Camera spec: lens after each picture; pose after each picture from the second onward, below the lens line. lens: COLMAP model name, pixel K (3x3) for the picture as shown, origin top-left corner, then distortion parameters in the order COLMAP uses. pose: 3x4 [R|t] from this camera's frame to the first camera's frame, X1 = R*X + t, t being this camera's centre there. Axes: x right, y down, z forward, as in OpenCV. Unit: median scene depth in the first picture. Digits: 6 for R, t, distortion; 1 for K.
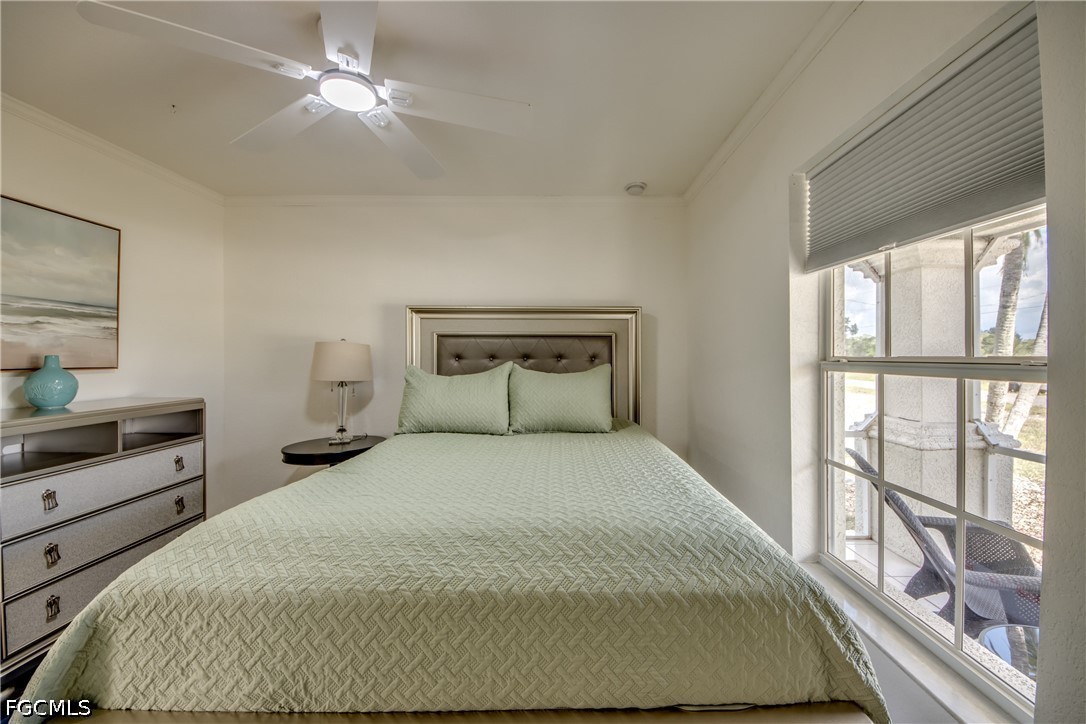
lens RADIAL K [[405.1, 0, 544.8], [0, 405.1, 358.3], [0, 0, 1]] dist [0.034044, -0.017986]
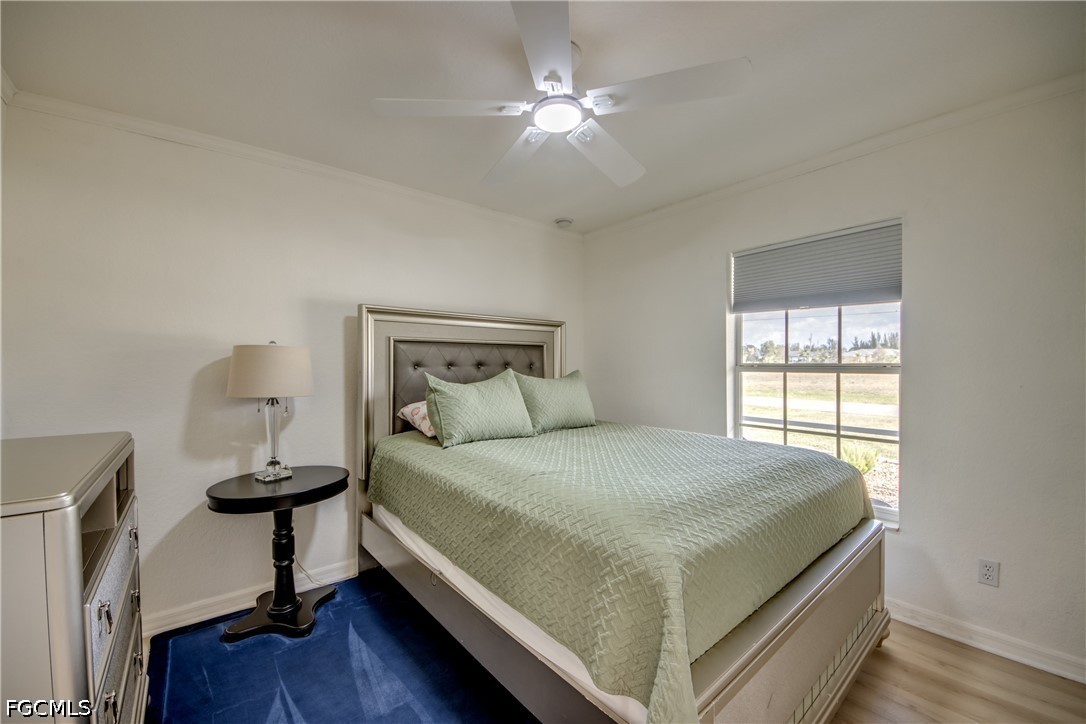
lens RADIAL K [[405.1, 0, 544.8], [0, 405.1, 358.3], [0, 0, 1]] dist [0.034044, -0.017986]
pose [[0.790565, 0.003789, 0.612366, -0.565923], [0.005799, 0.999890, -0.013674, -0.003131], [-0.612350, 0.014361, 0.790456, 0.096509]]
